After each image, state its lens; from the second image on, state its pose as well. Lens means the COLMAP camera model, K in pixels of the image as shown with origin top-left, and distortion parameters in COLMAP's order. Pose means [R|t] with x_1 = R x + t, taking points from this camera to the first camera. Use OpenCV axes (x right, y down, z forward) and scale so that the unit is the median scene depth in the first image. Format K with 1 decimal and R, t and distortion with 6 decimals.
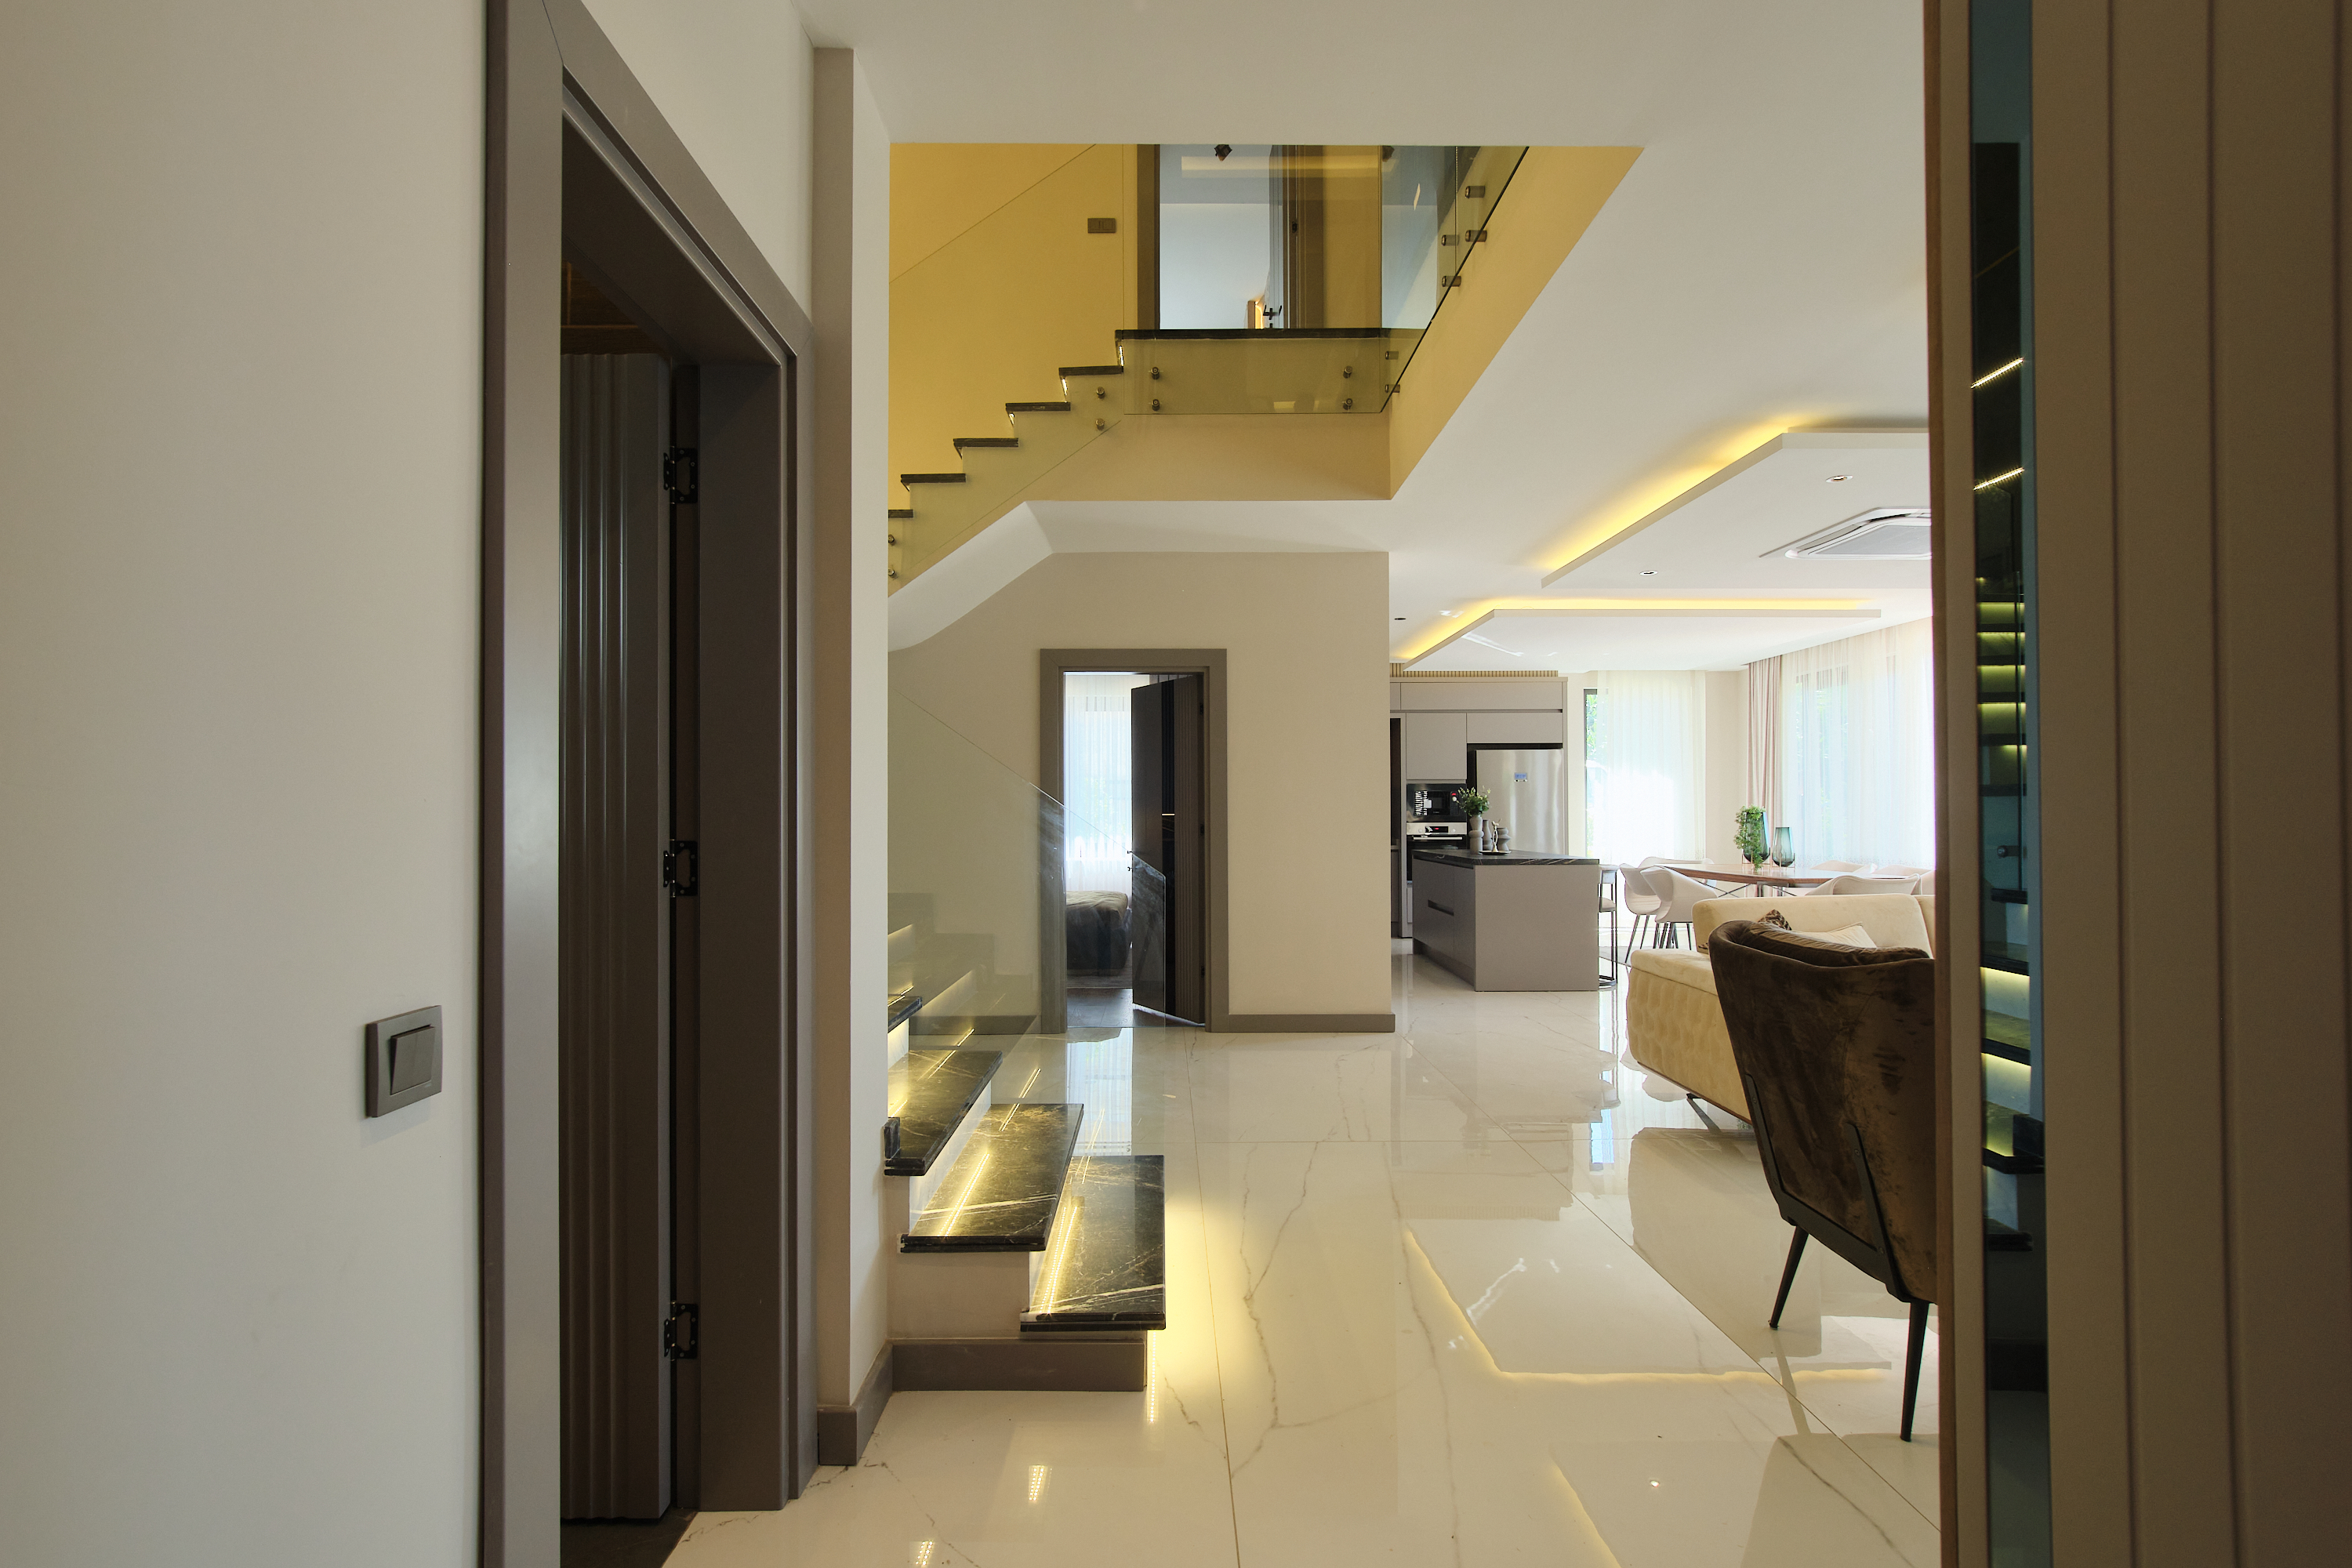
lens RADIAL K [[1037.8, 0, 1175.5], [0, 1037.8, 804.0], [0, 0, 1]] dist [-0.008851, 0.000368]
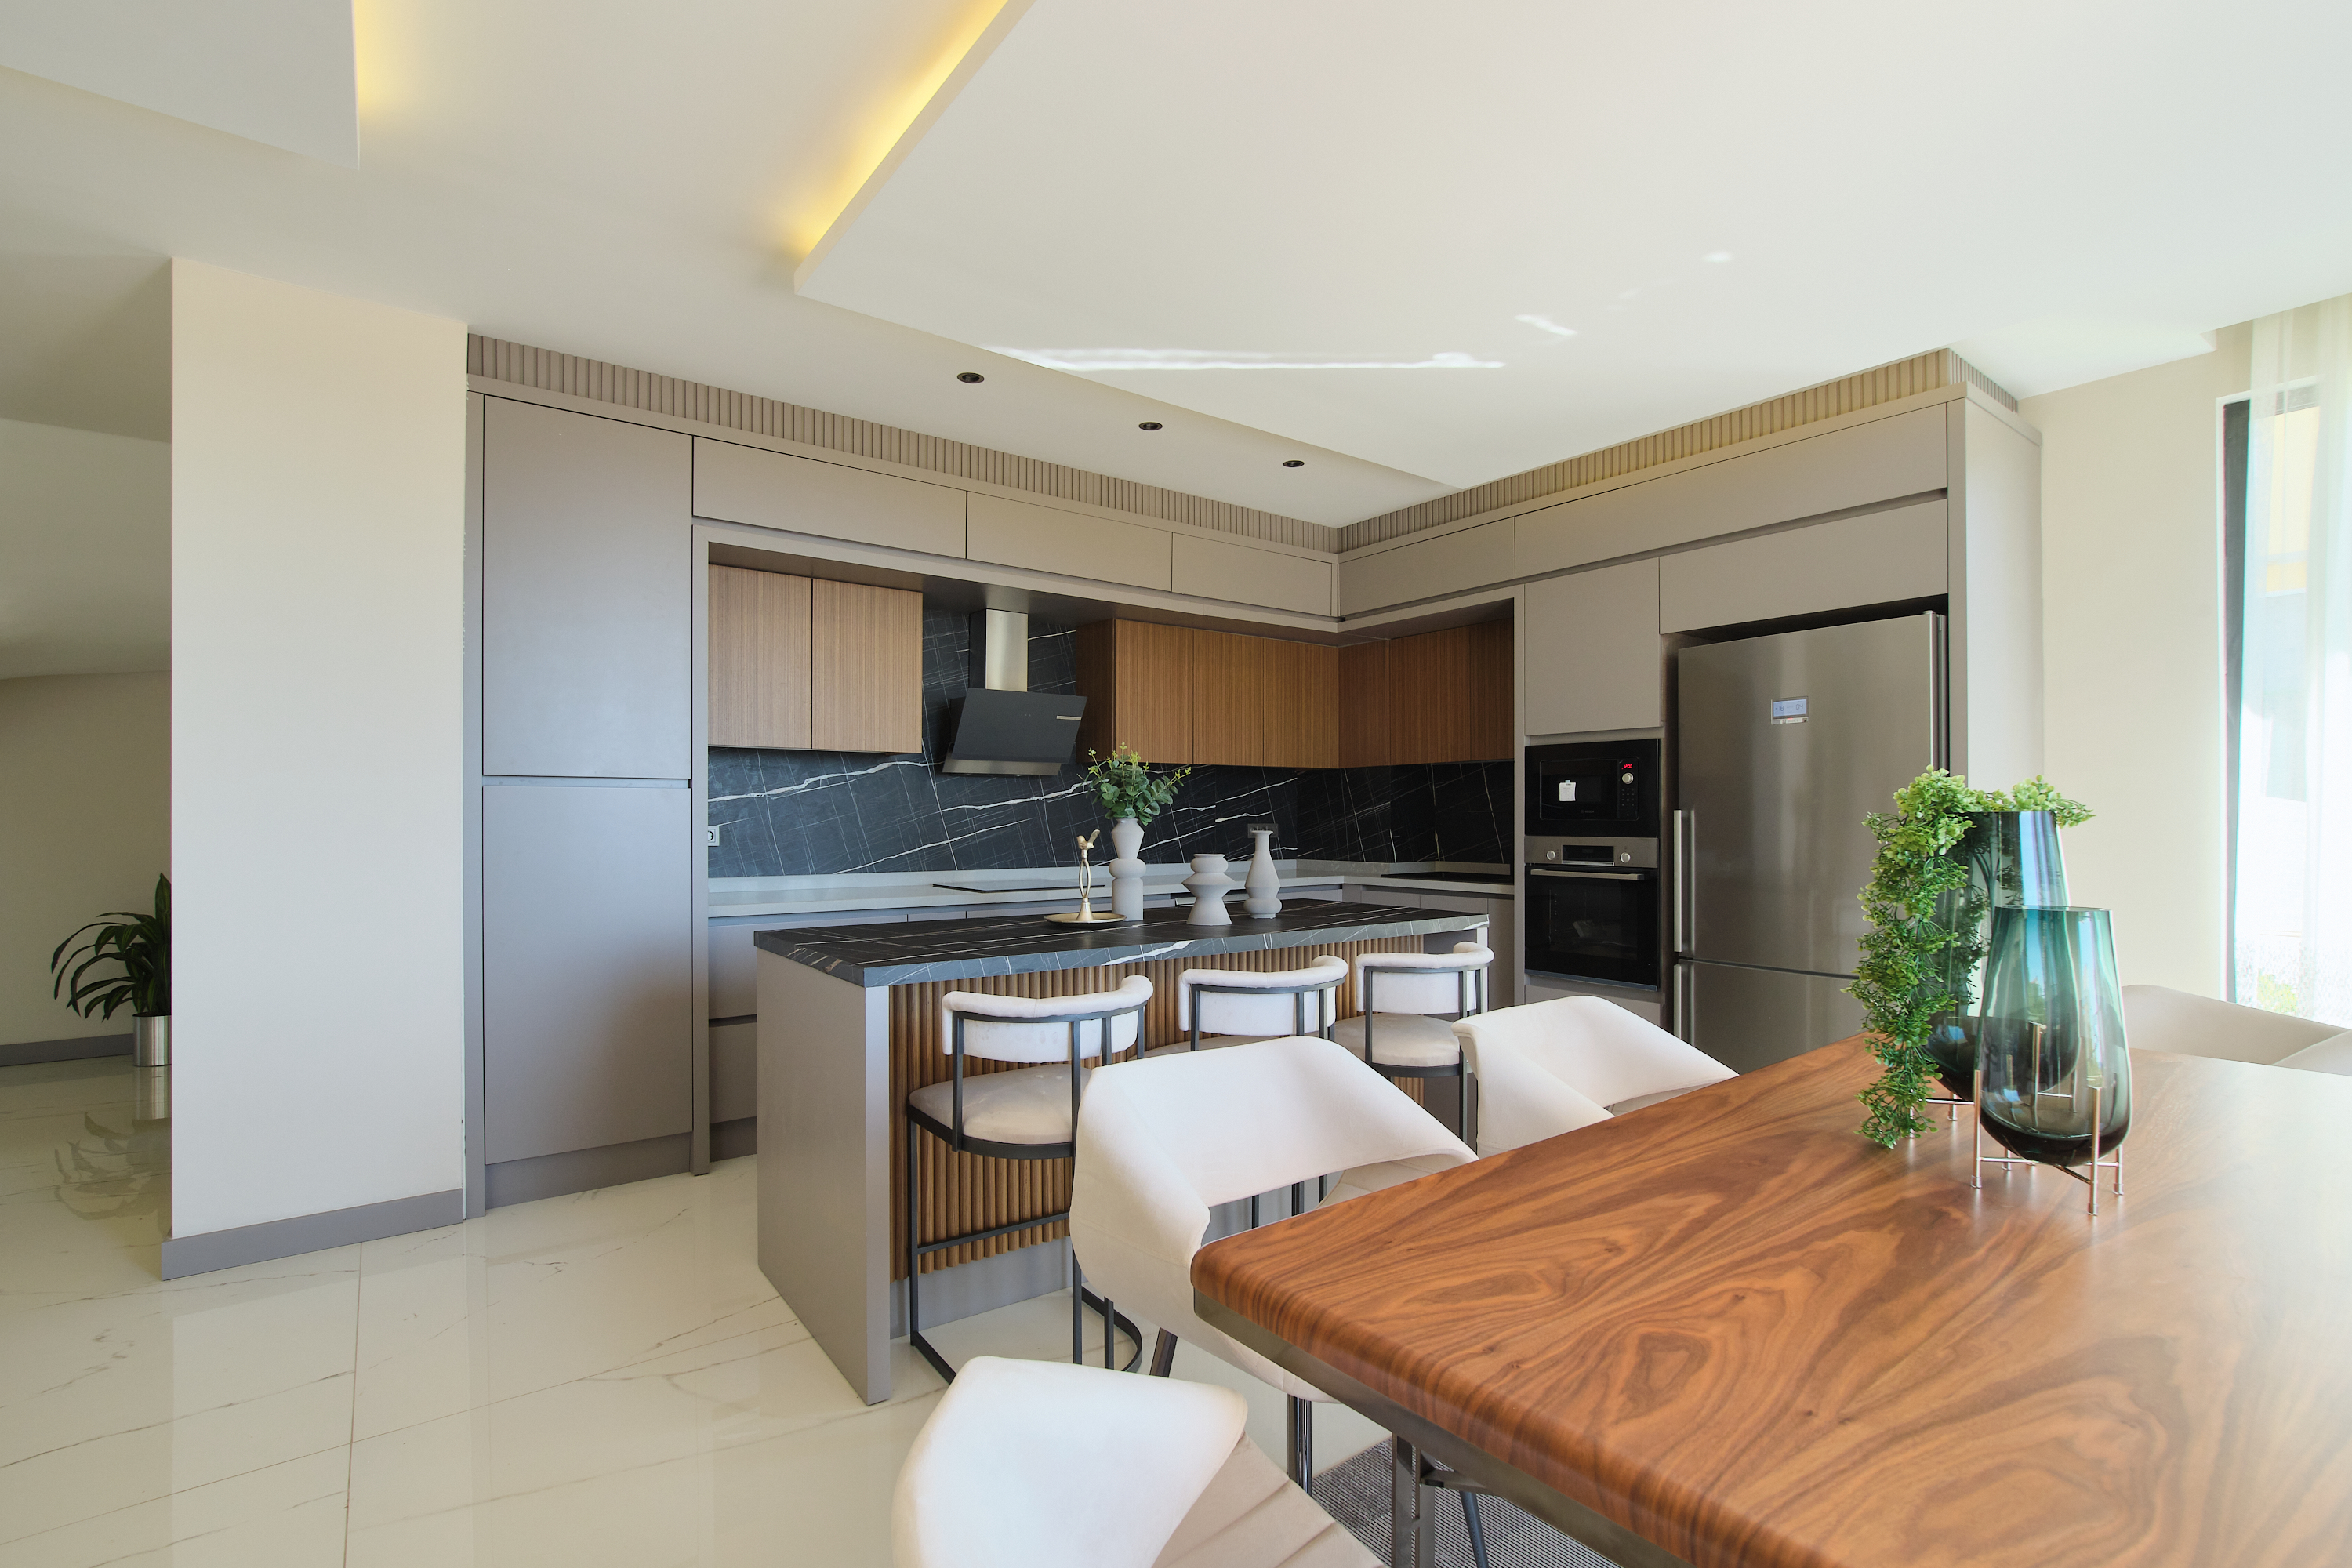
lens RADIAL K [[1037.8, 0, 1175.5], [0, 1037.8, 804.0], [0, 0, 1]] dist [-0.008851, 0.000368]
pose [[0.606749, -0.007824, -0.794855, 0.479134], [0.012383, 0.999923, -0.000390, 0.002921], [0.794797, -0.009606, 0.606799, 0.619036]]
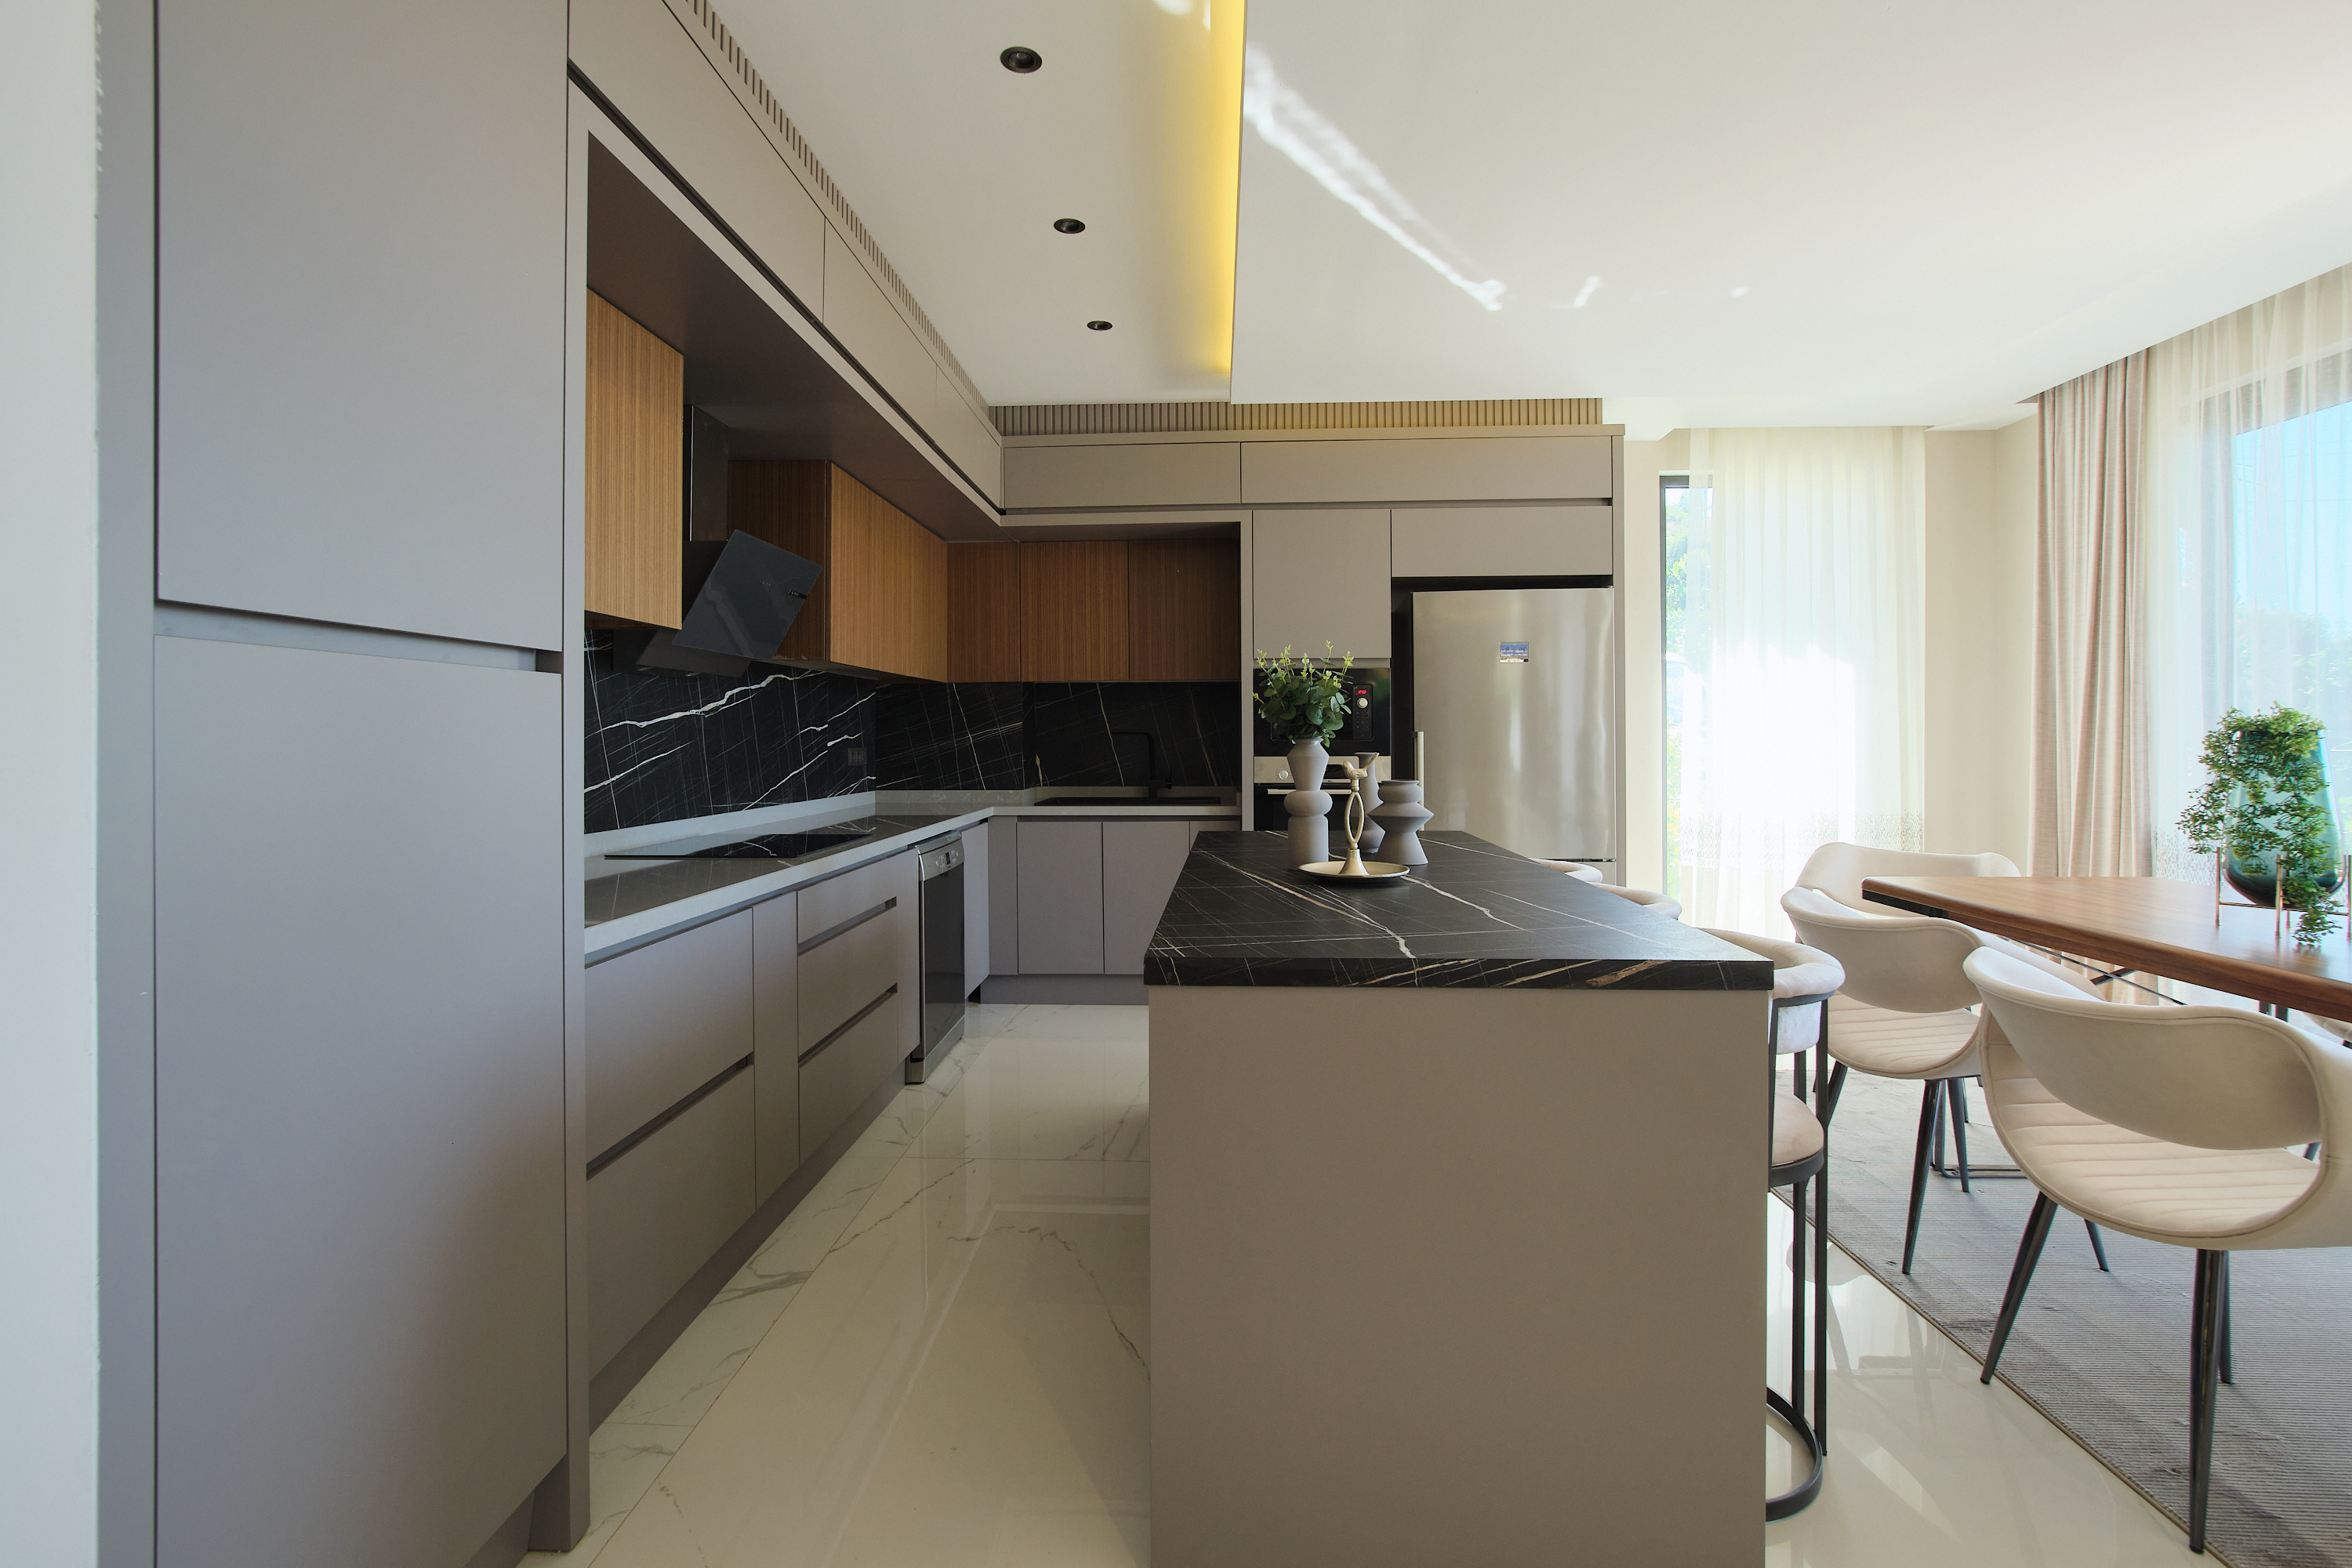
lens RADIAL K [[1035.4, 0, 1171.5], [0, 1035.4, 729.0], [0, 0, 1]] dist [-0.000261, 0.000043]
pose [[0.998961, -0.002092, -0.045520, 0.206857], [0.002414, 0.999973, 0.007005, 0.002802], [0.045504, -0.007108, 0.998939, 0.553850]]
